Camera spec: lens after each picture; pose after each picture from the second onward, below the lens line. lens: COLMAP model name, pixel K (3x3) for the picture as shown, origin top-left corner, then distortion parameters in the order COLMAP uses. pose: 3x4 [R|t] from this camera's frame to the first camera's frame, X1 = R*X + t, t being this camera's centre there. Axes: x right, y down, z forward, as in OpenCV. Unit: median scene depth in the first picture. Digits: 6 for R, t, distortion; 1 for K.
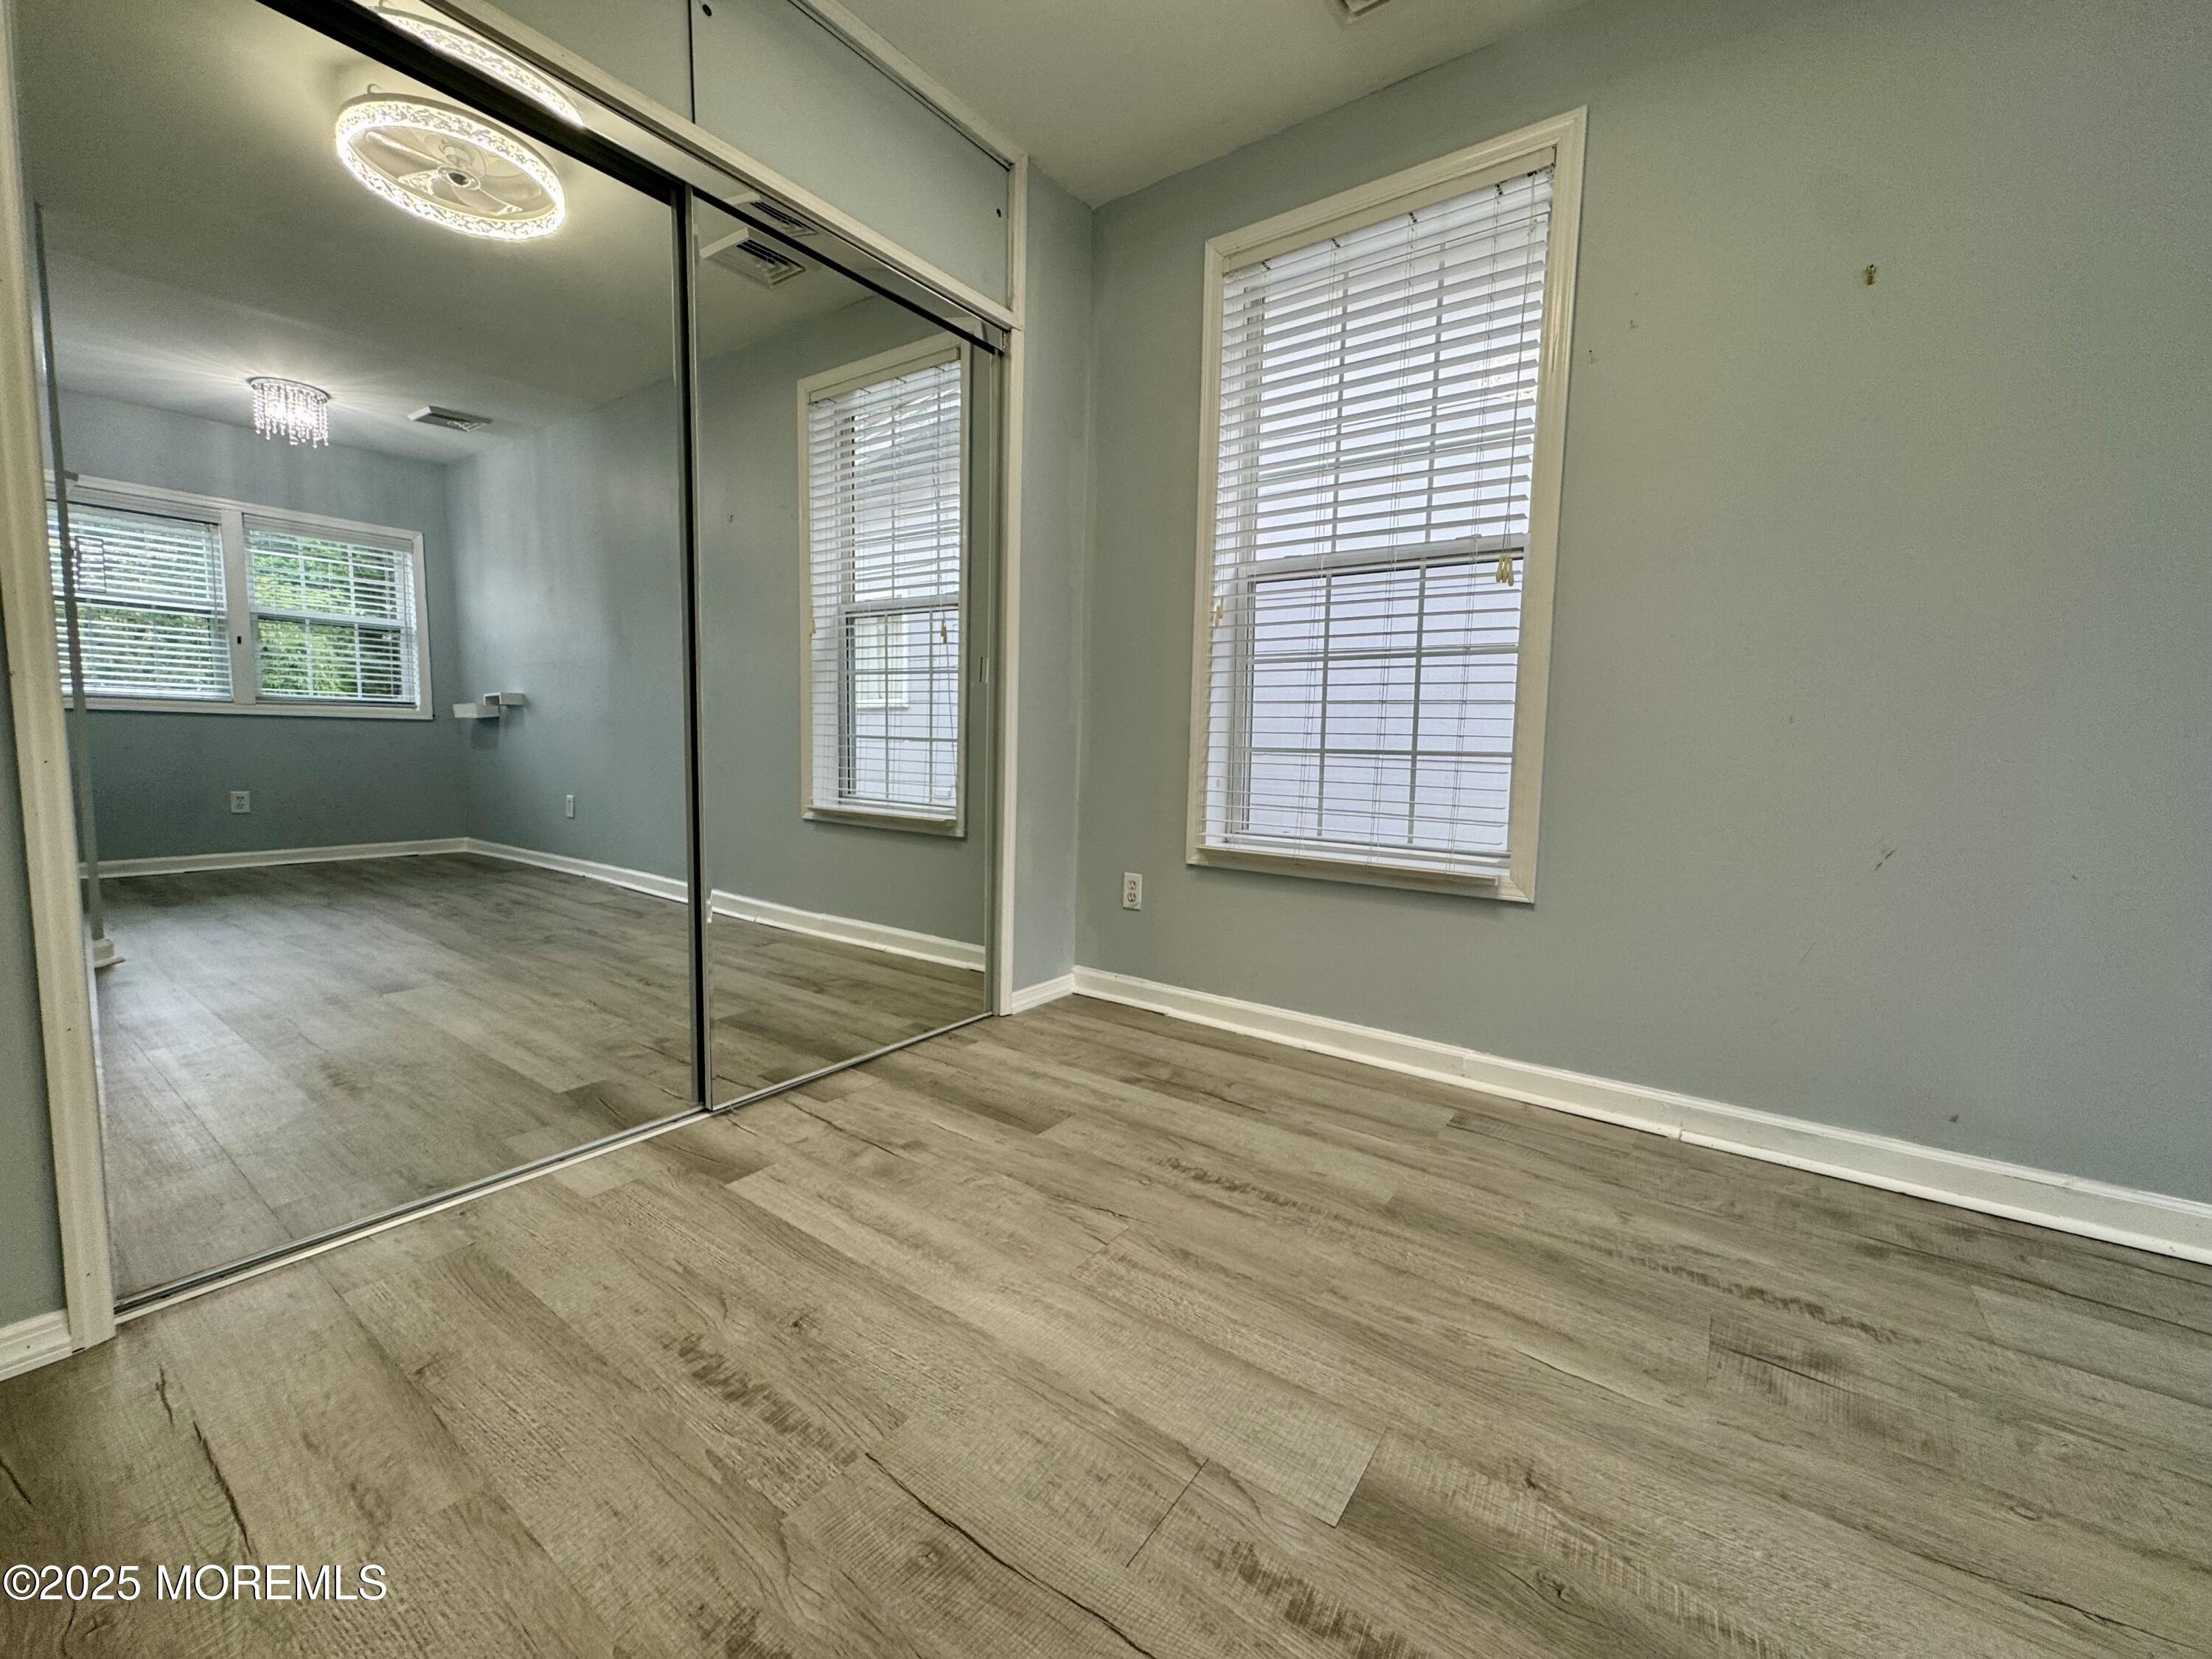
lens RADIAL K [[875.3, 0, 1106.0], [0, 875.3, 829.5], [0, 0, 1]] dist [-0.009442, 0.000560]
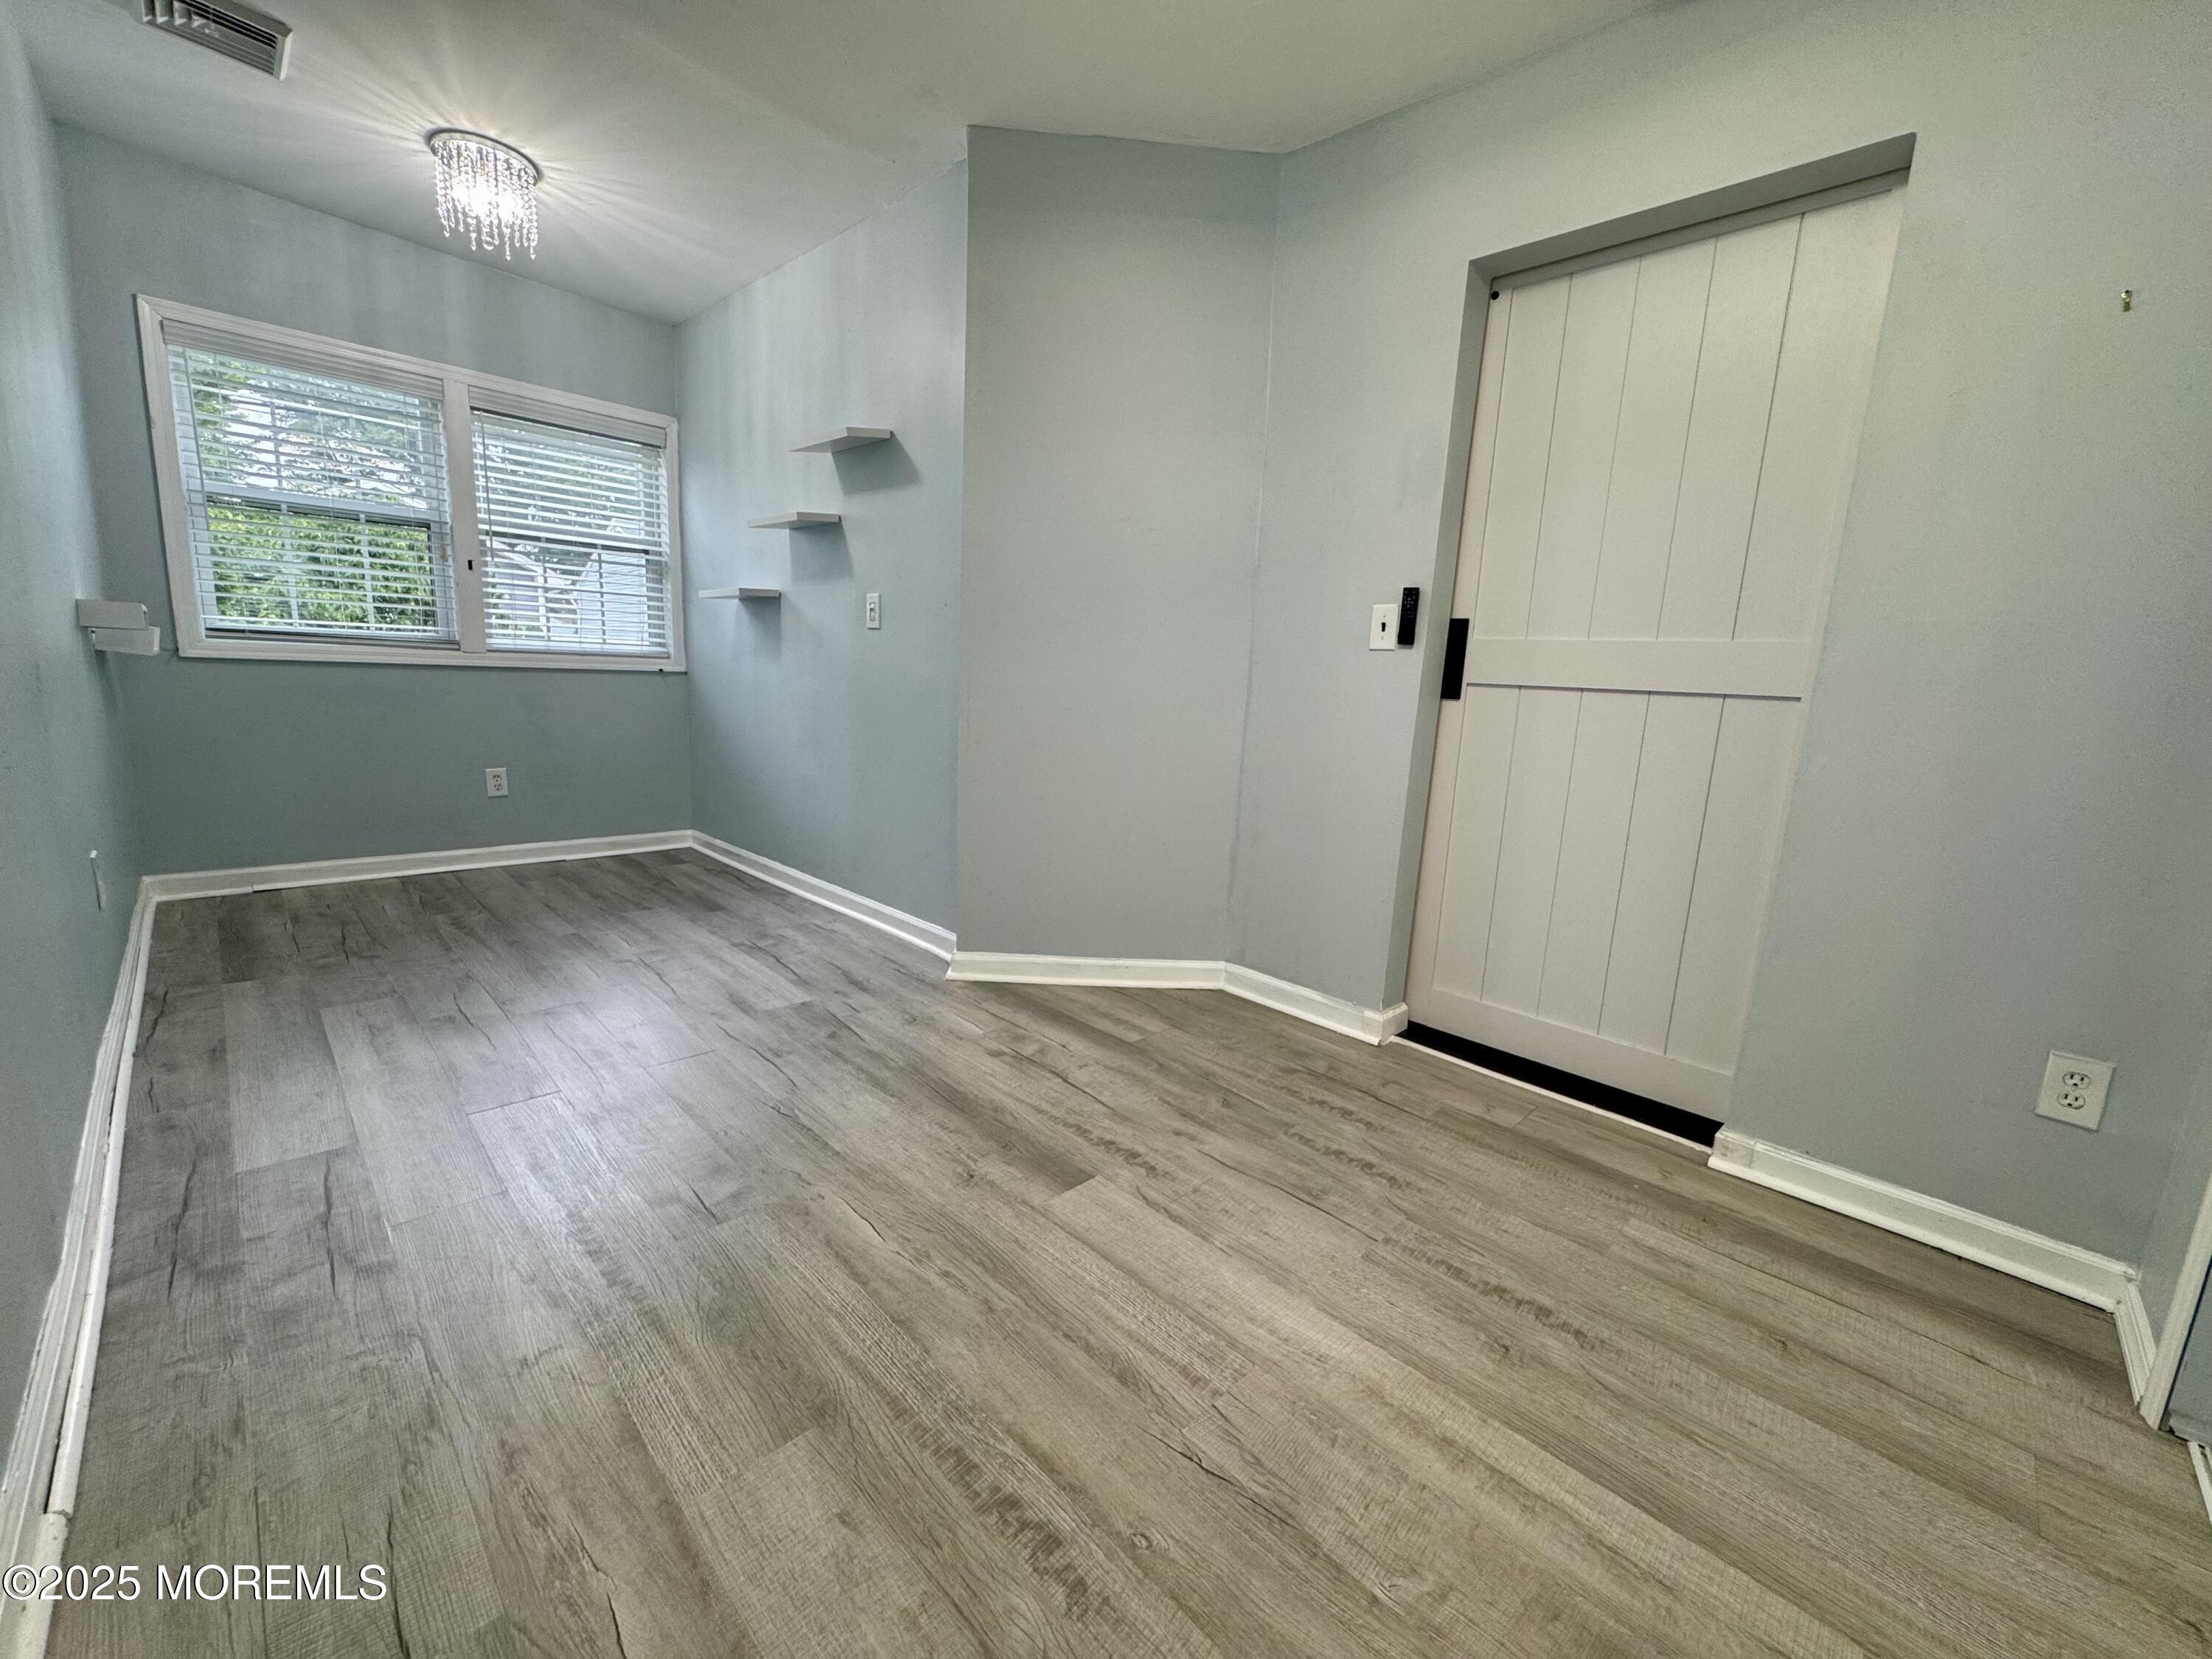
lens RADIAL K [[875.3, 0, 1106.0], [0, 875.3, 829.5], [0, 0, 1]] dist [-0.009442, 0.000560]
pose [[-0.984285, -0.107979, 0.139726, 0.050573], [-0.064226, 0.955974, 0.286336, -0.319255], [-0.164493, 0.272862, -0.947886, 1.891351]]
